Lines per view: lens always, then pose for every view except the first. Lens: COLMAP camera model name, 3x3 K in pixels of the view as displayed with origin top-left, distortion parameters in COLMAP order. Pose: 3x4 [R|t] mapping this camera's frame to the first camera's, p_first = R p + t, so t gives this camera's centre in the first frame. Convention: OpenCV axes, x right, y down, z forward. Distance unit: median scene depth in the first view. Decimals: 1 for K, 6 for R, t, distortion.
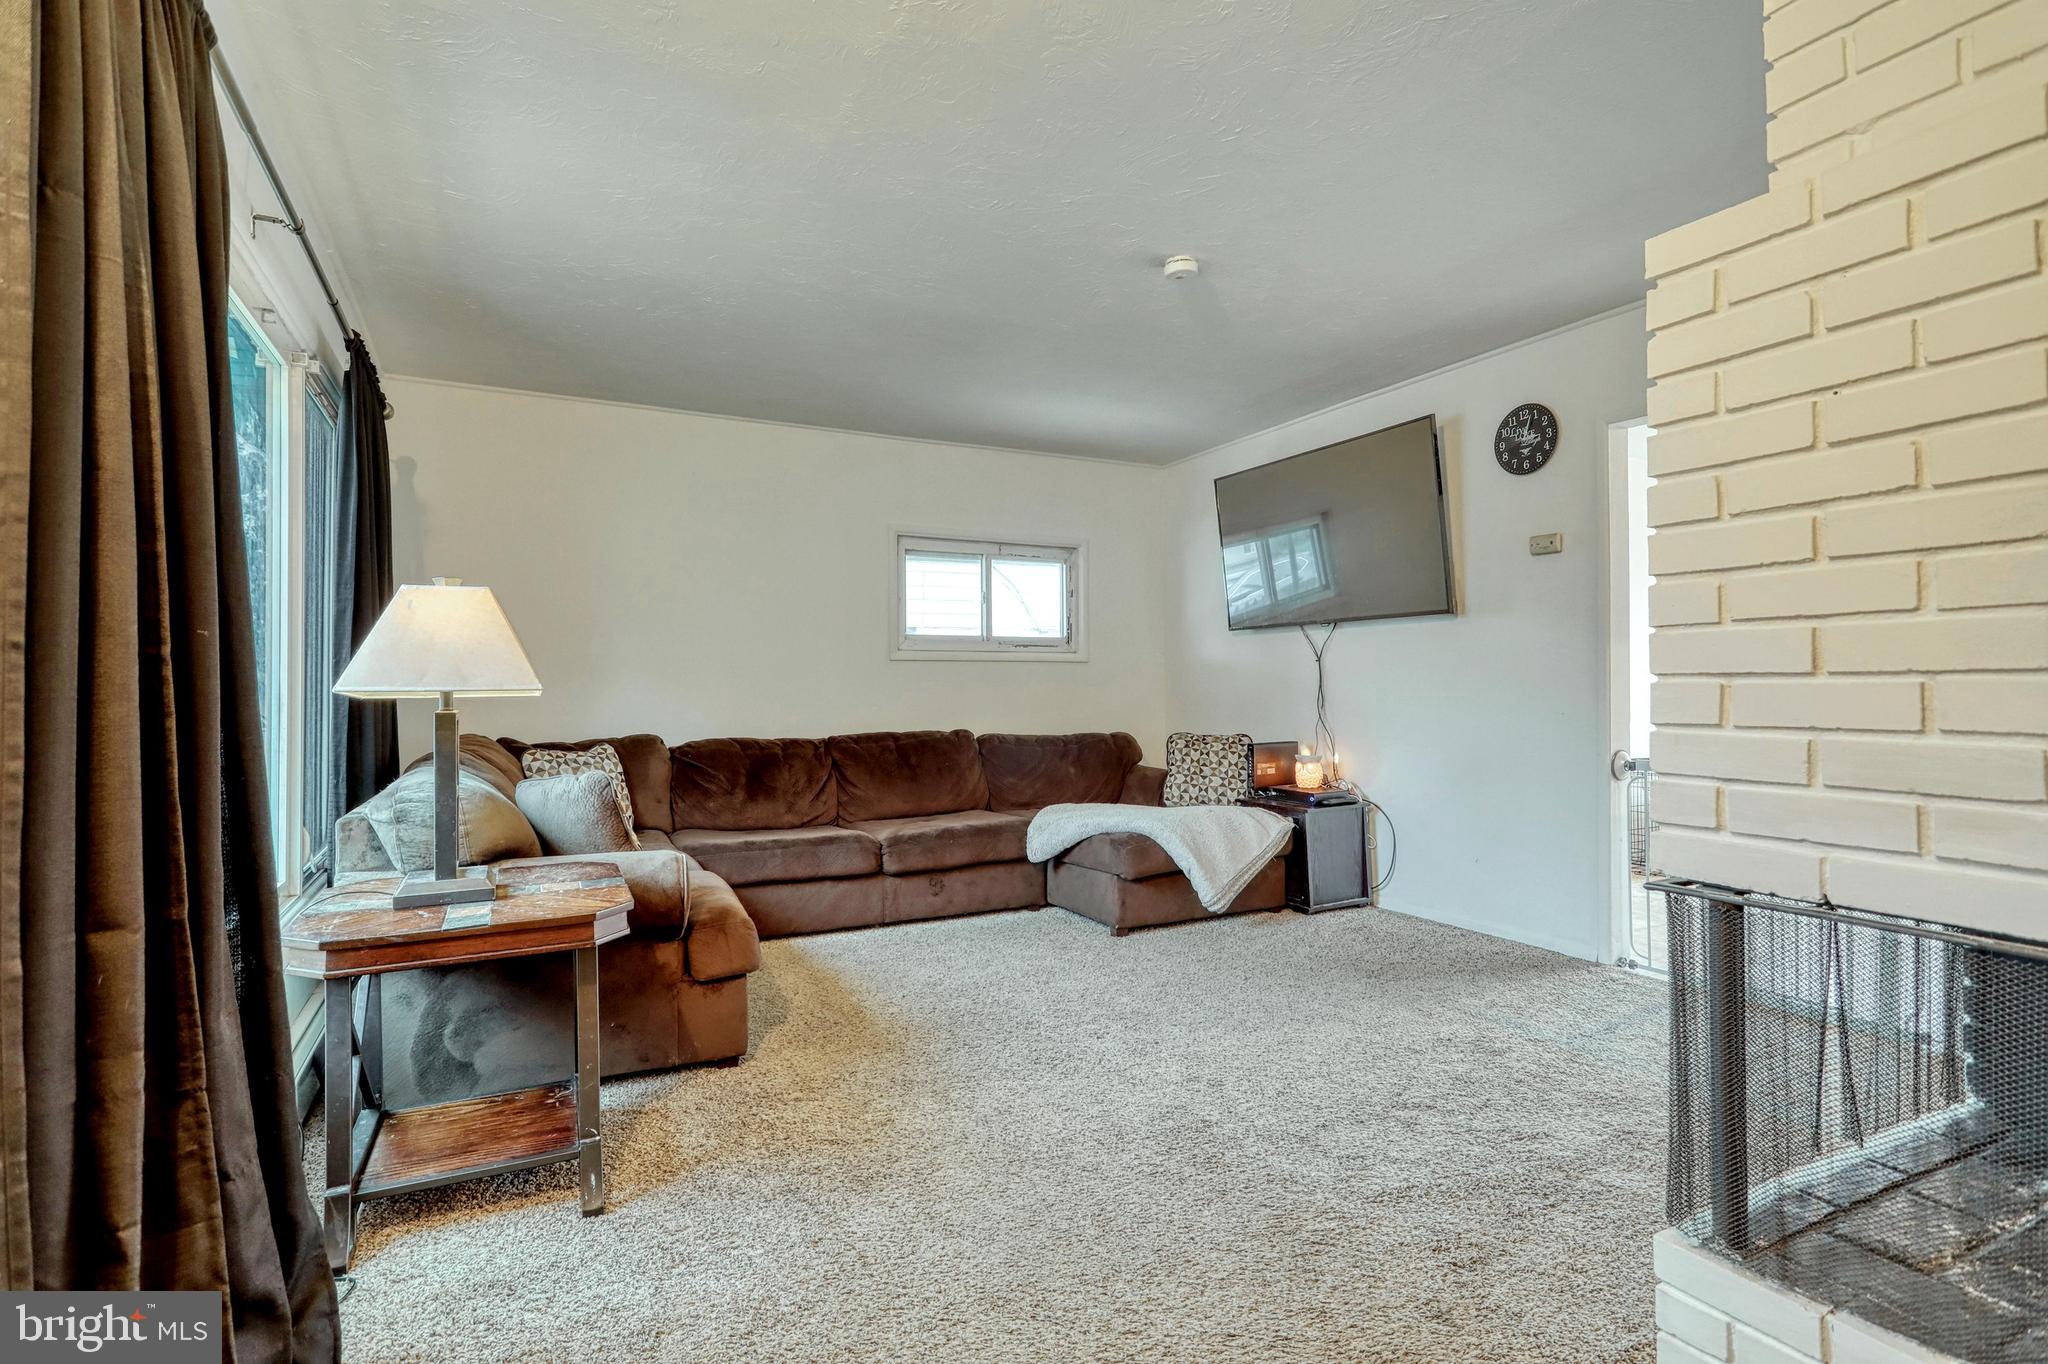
lens RADIAL K [[993.9, 0, 1037.5], [0, 993.9, 684.8], [0, 0, 1]] dist [-0.000793, 0.000596]
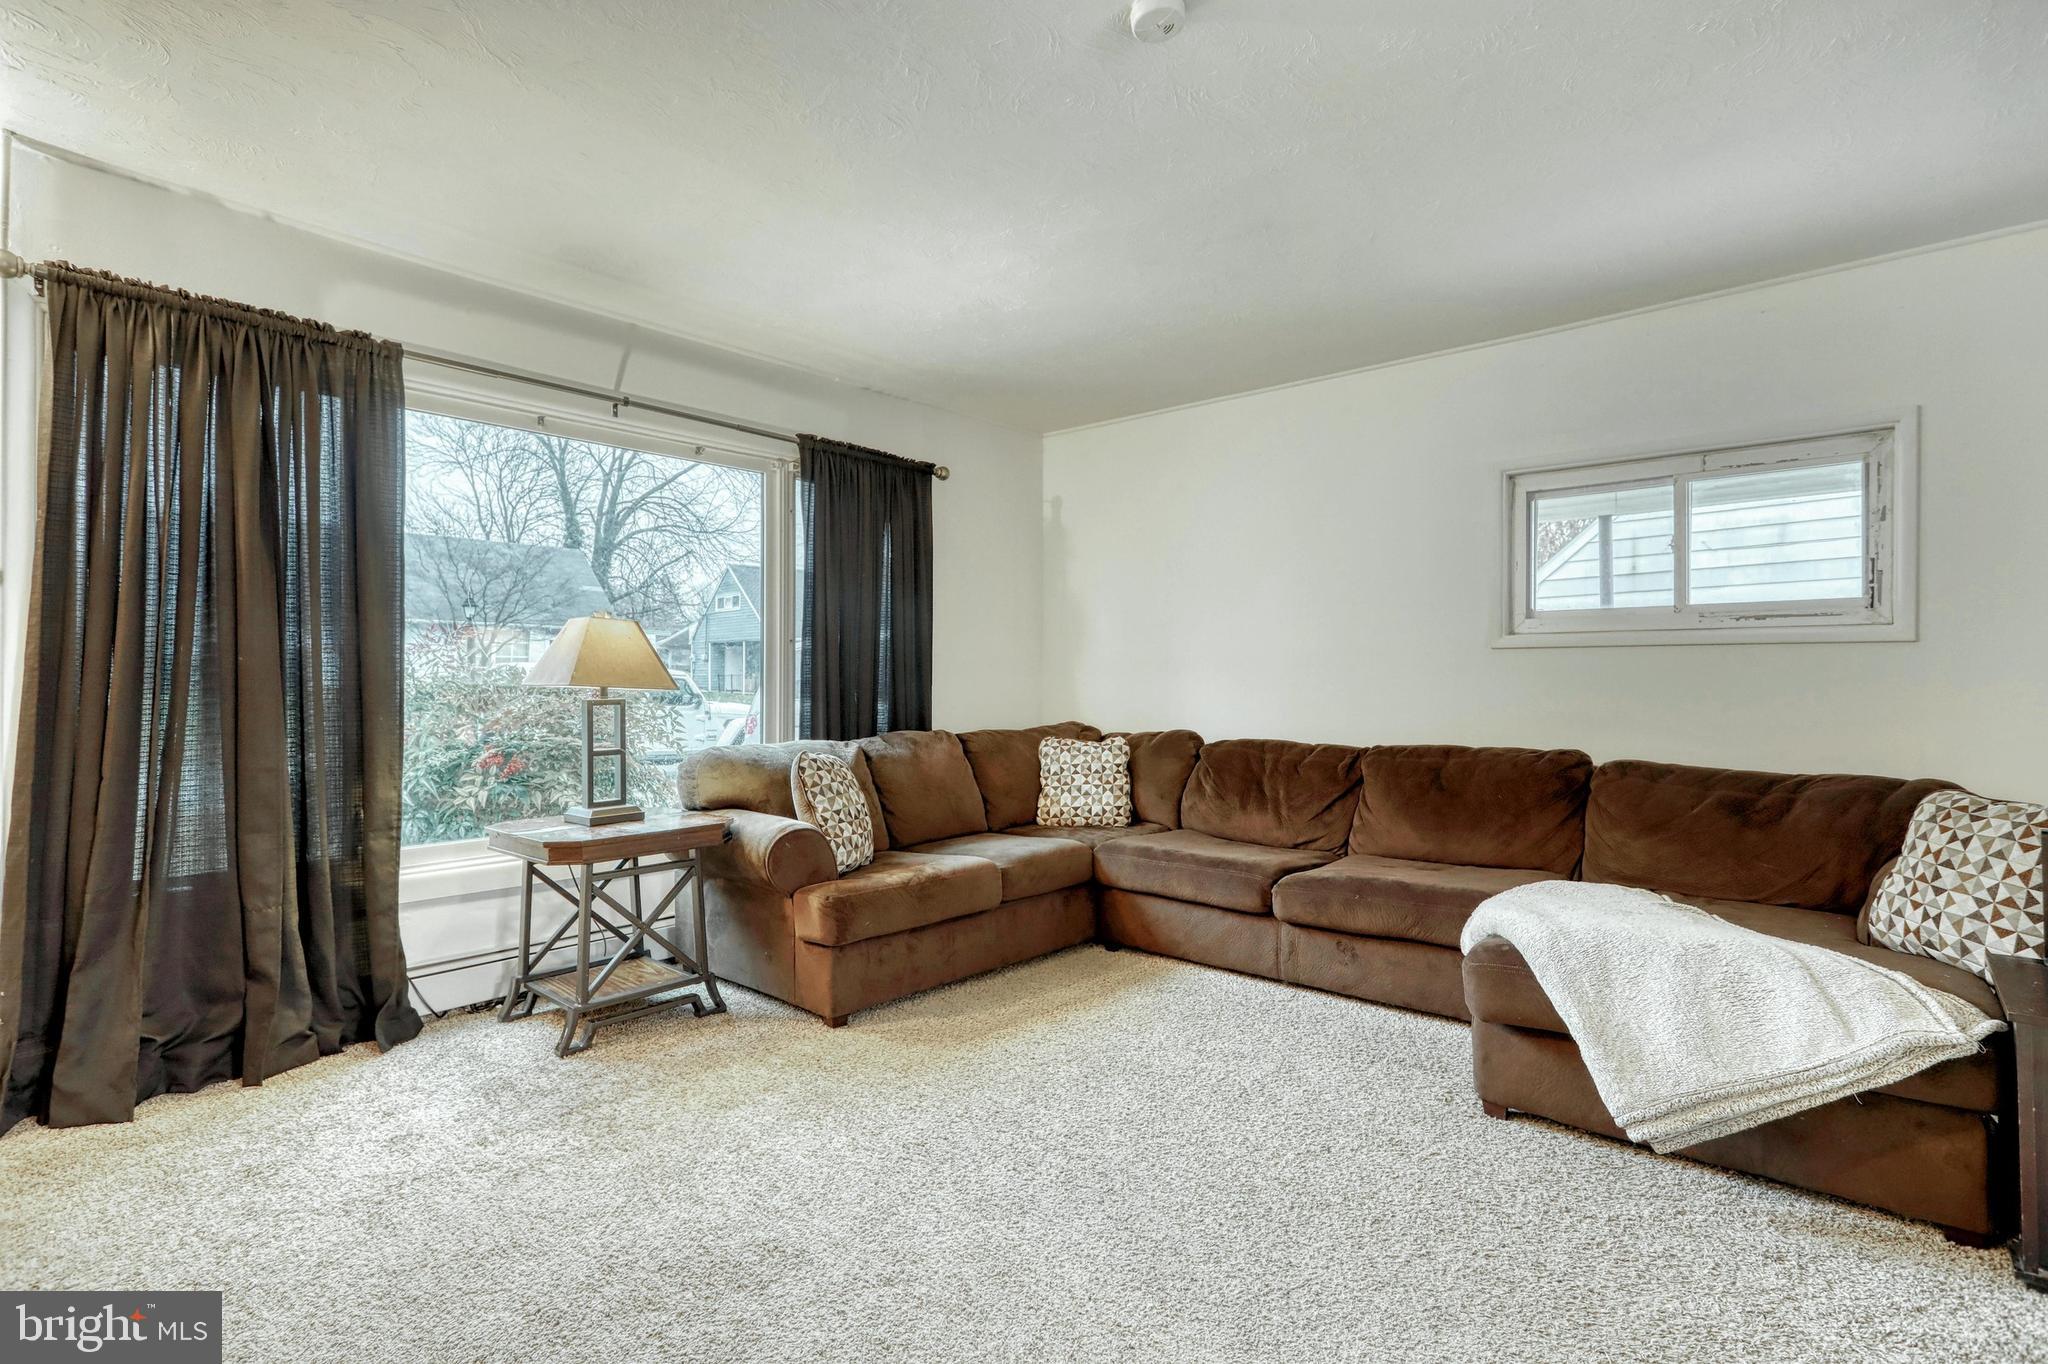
lens RADIAL K [[993.9, 0, 1023.8], [0, 993.9, 686.2], [0, 0, 1]] dist [-0.000793, 0.000596]
pose [[0.353146, 0.011388, -0.935499, 0.492415], [0.001487, 0.999918, 0.012734, -0.008288], [0.935567, -0.005888, 0.353100, 0.491589]]
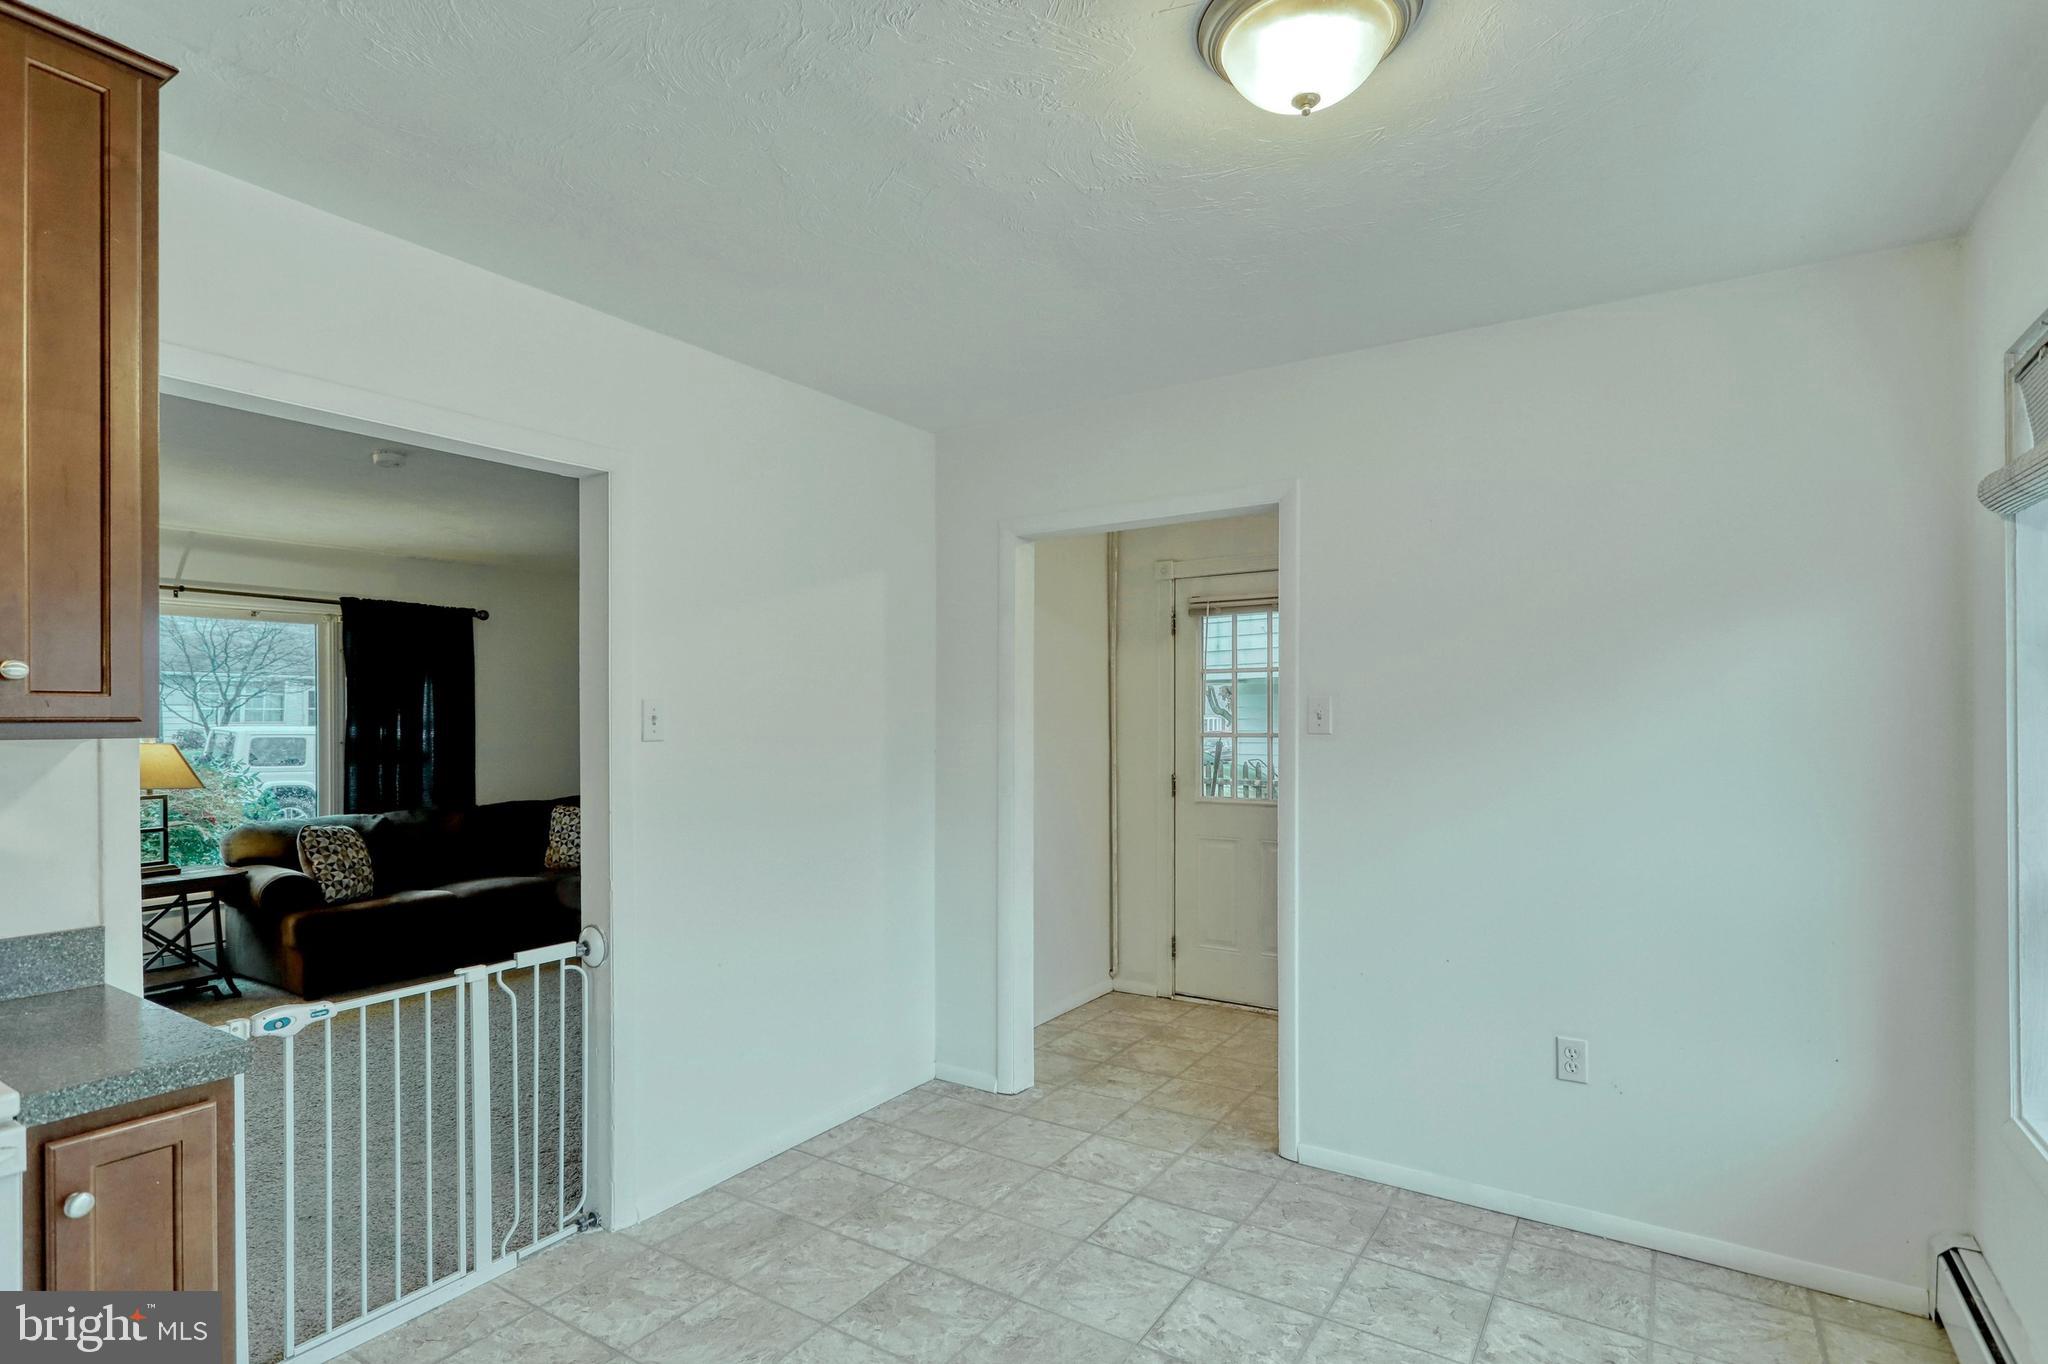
lens RADIAL K [[993.9, 0, 1028.6], [0, 993.9, 723.5], [0, 0, 1]] dist [-0.000793, 0.000596]
pose [[0.496842, 0.005965, -0.867820, 1.138756], [0.007409, 0.999911, 0.011115, -0.073566], [0.867809, -0.011952, 0.496754, 0.757093]]
